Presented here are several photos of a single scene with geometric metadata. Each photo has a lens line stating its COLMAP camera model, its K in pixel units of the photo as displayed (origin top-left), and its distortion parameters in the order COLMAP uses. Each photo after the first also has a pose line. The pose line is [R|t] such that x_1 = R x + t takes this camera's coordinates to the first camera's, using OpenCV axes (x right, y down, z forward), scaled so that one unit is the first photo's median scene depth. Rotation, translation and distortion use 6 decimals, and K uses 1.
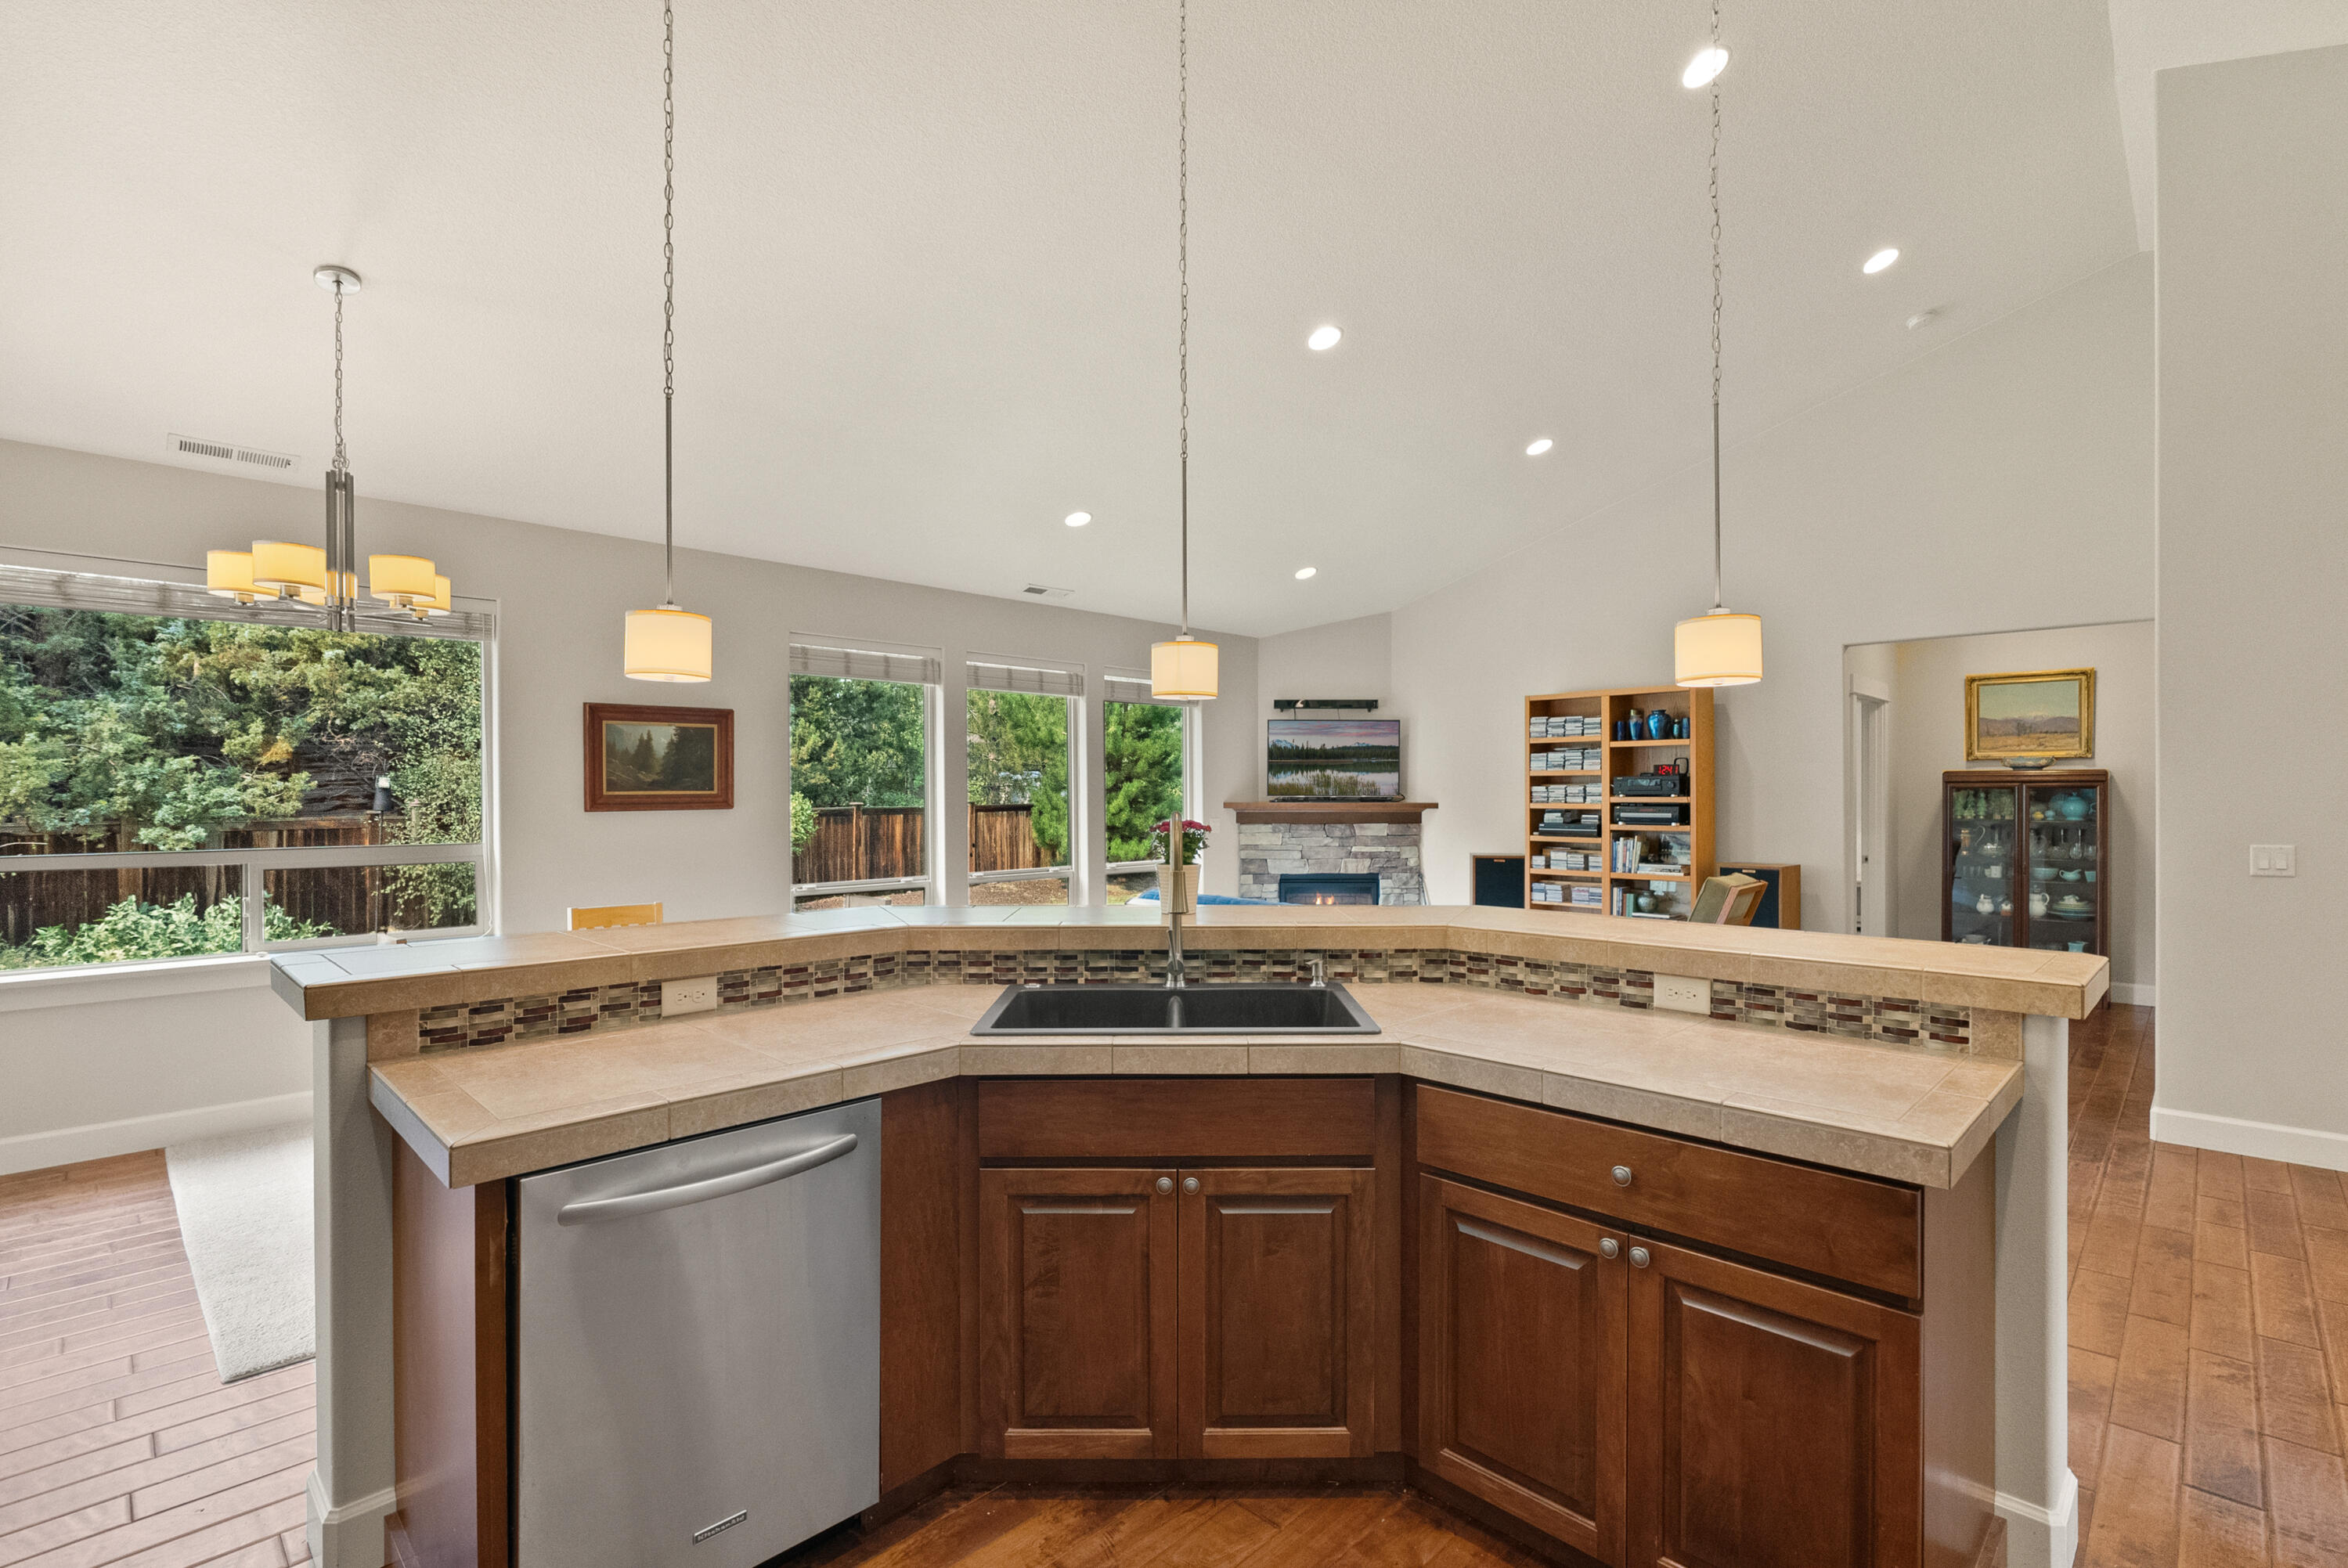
lens RADIAL K [[1070.0, 0, 1178.2], [0, 1070.0, 800.0], [0, 0, 1]] dist [-0.014613, 0.005811]
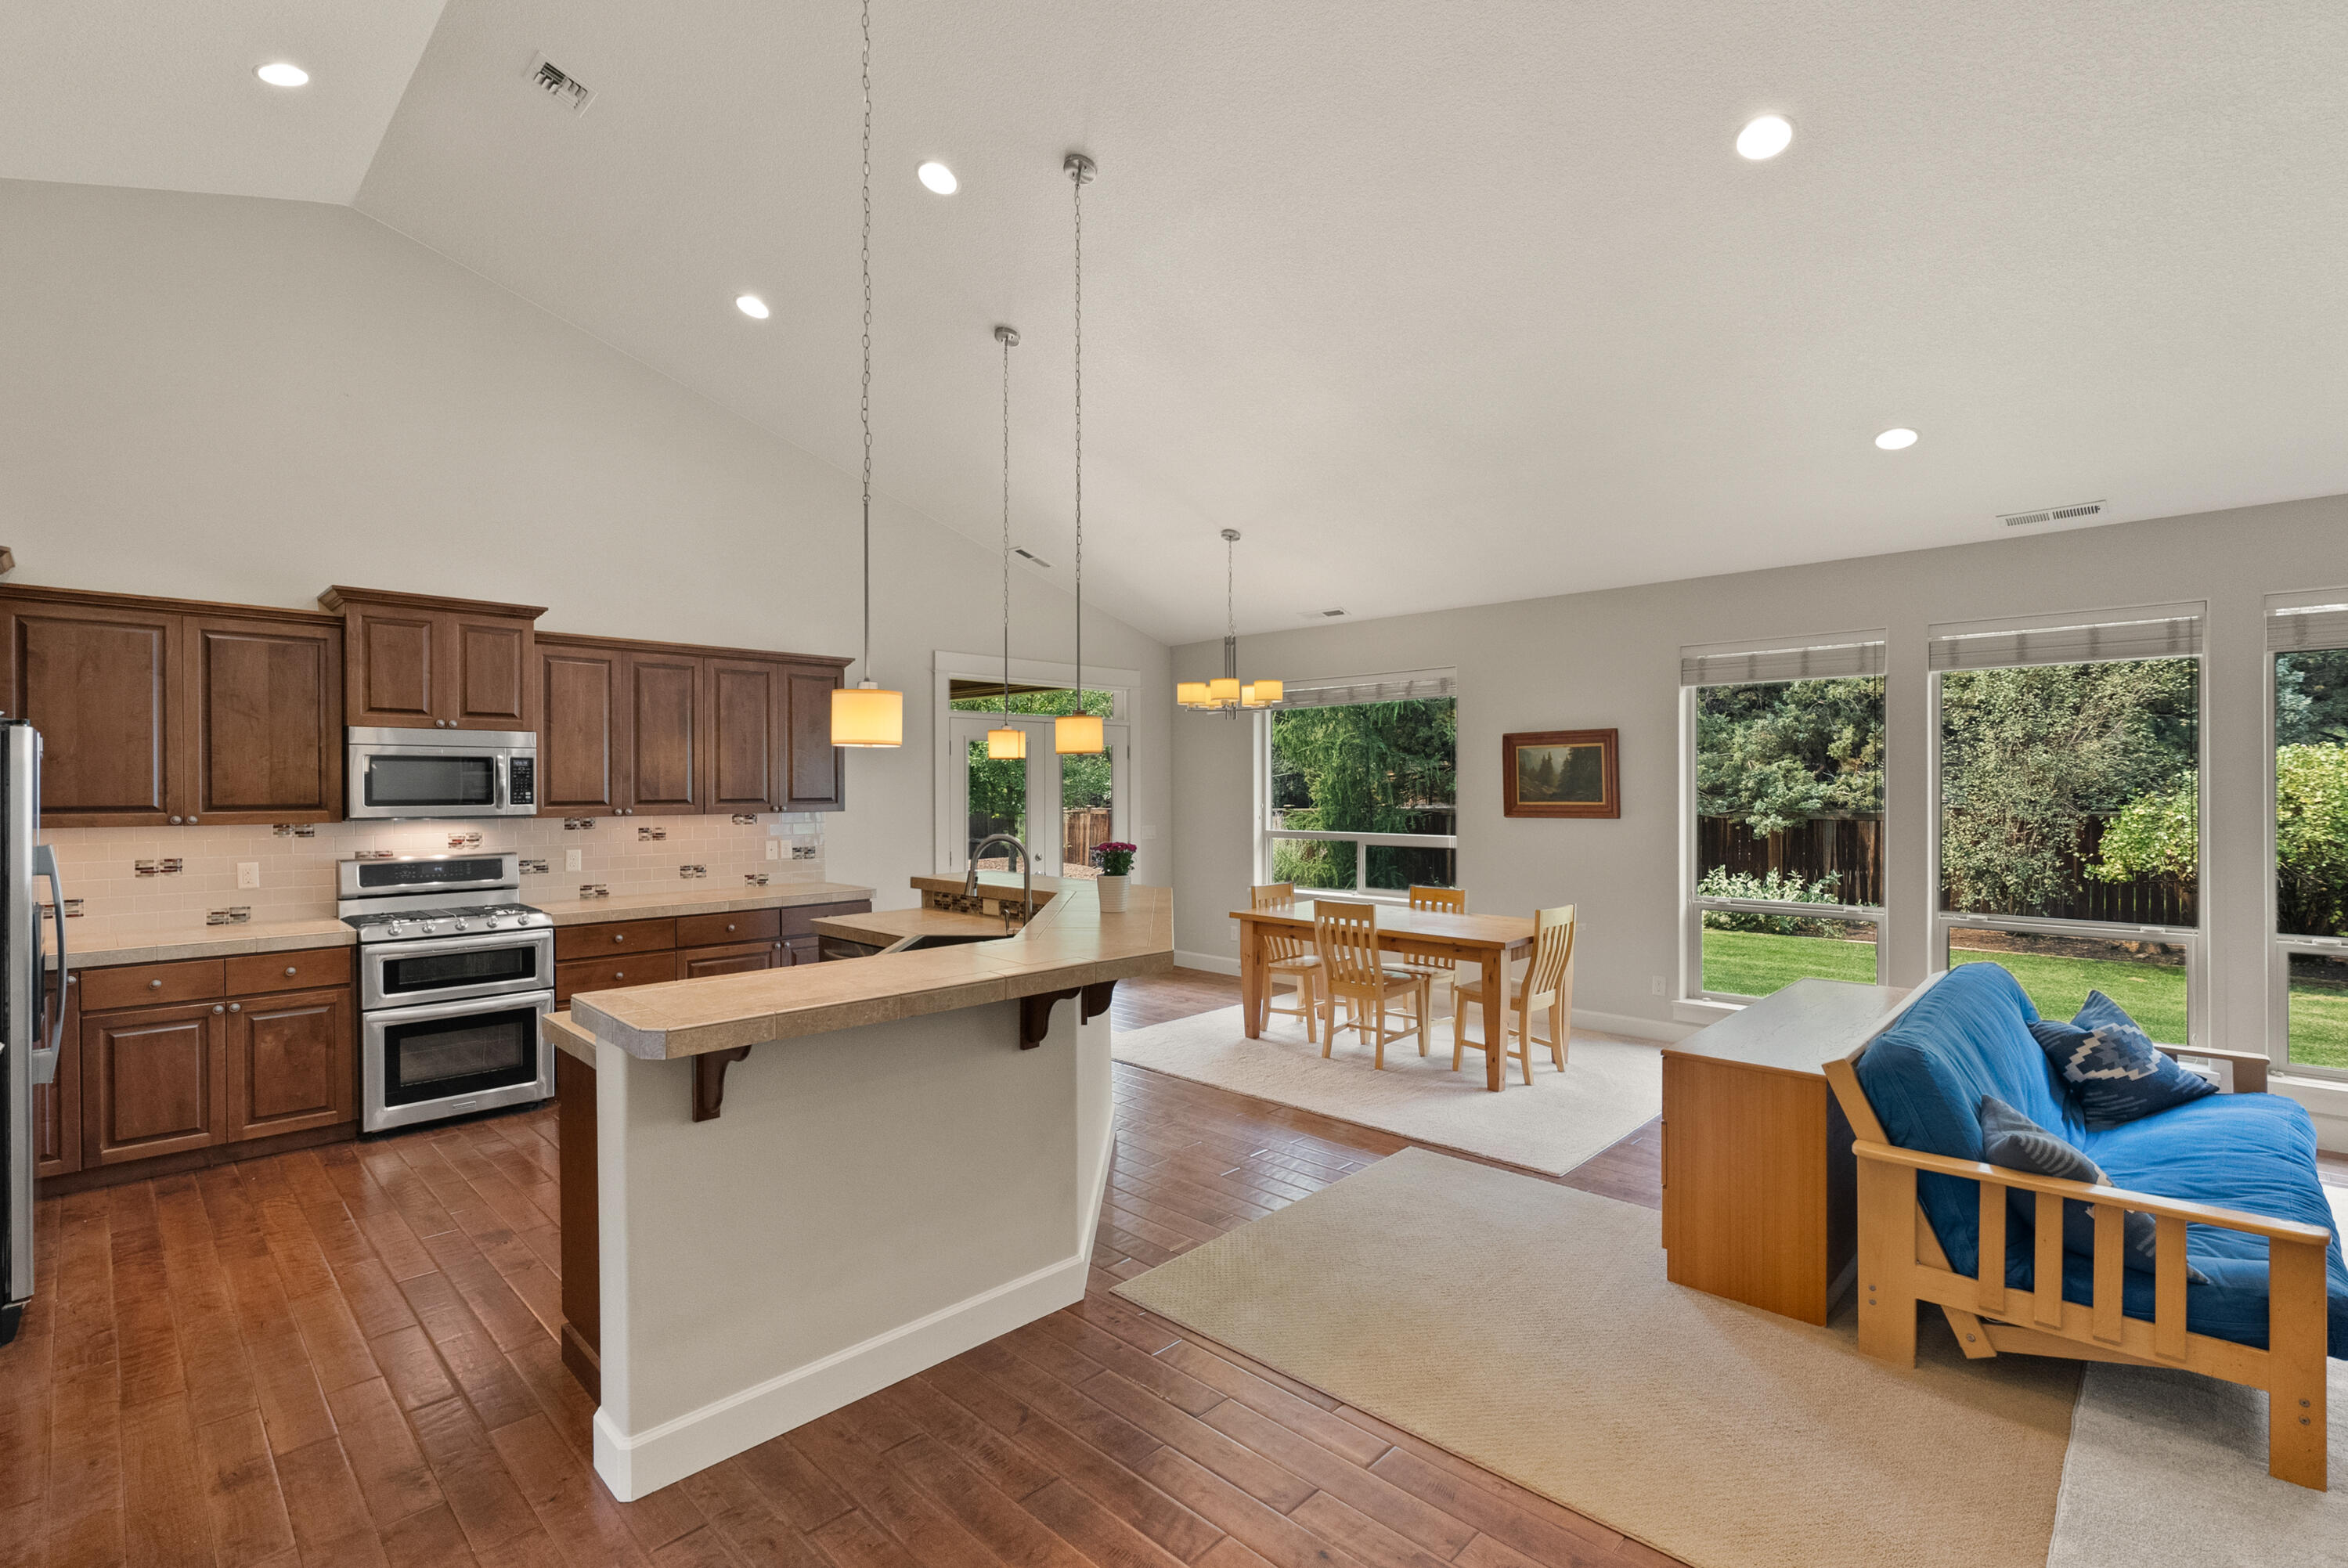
lens RADIAL K [[1070.0, 0, 1187.1], [0, 1070.0, 790.7], [0, 0, 1]] dist [-0.014613, 0.005811]
pose [[0.005457, 0.008799, -0.999946, 0.540338], [-0.002026, 0.999959, 0.008788, -0.023142], [0.999983, 0.001978, 0.005475, 0.436341]]
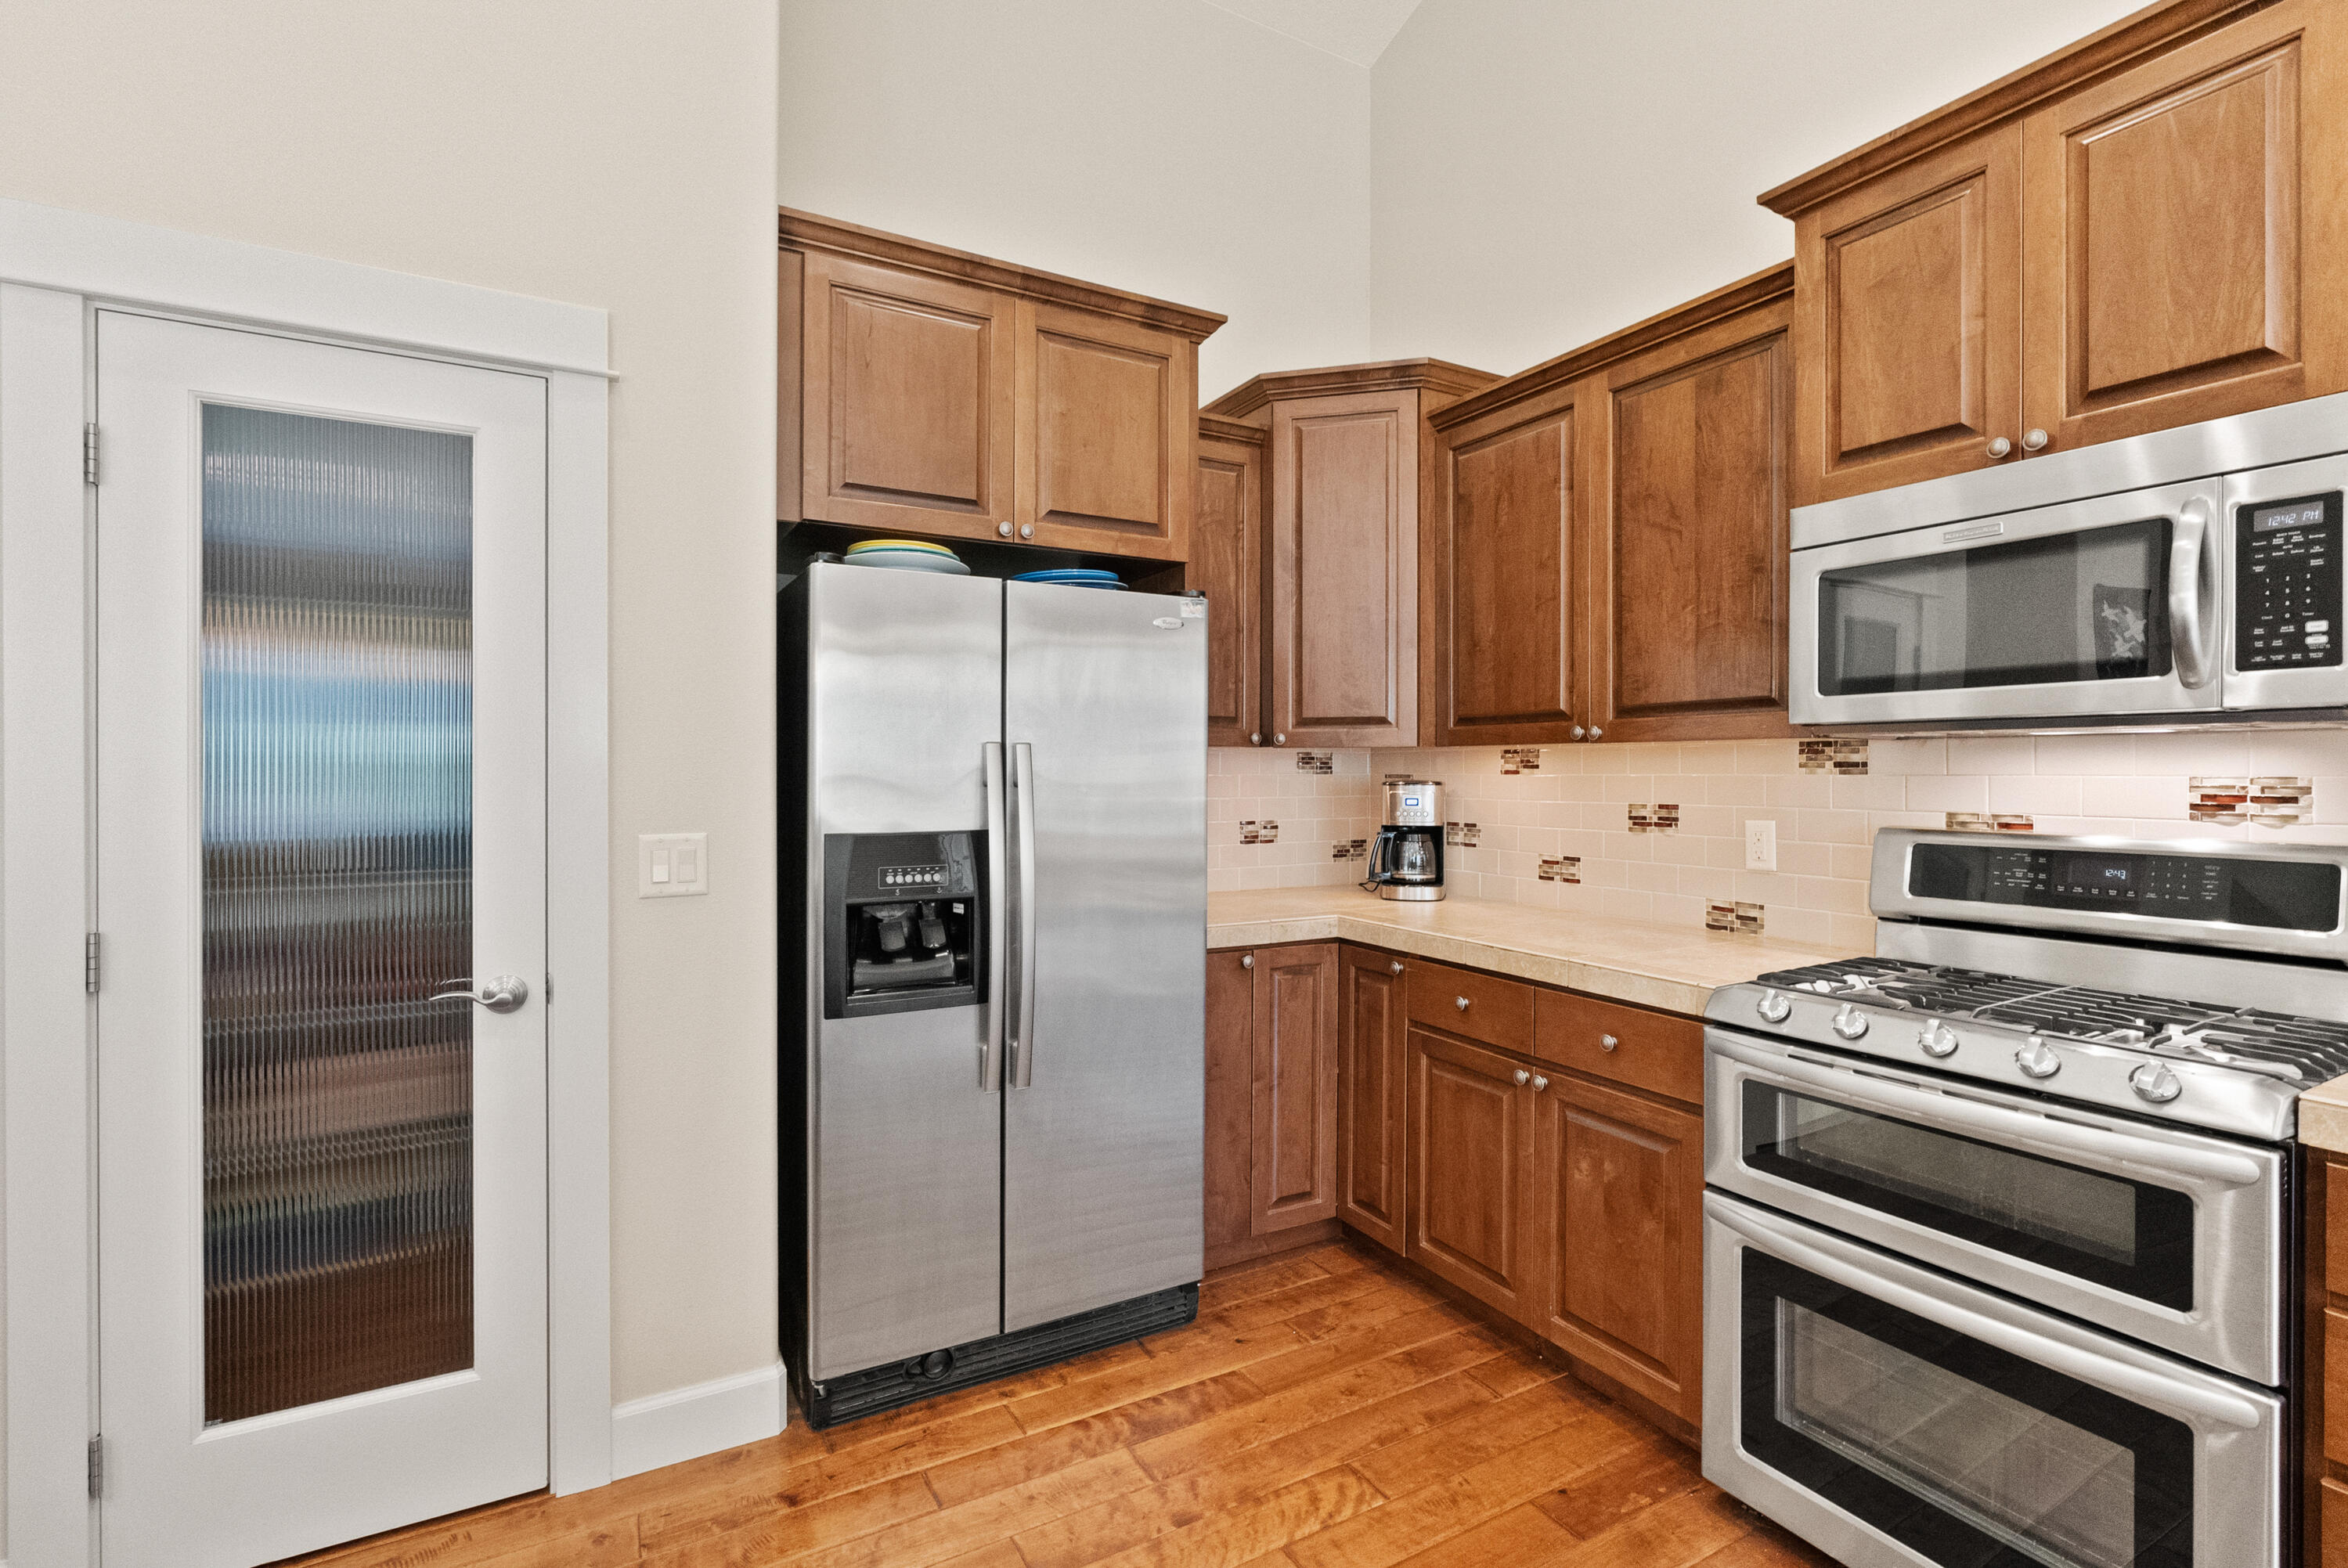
lens RADIAL K [[1070.0, 0, 1177.2], [0, 1070.0, 773.9], [0, 0, 1]] dist [-0.014613, 0.005811]
pose [[-0.958088, 0.000527, 0.286474, -0.035853], [0.002075, 0.999985, 0.005101, 0.011182], [-0.286467, 0.005481, -0.958074, 0.240440]]
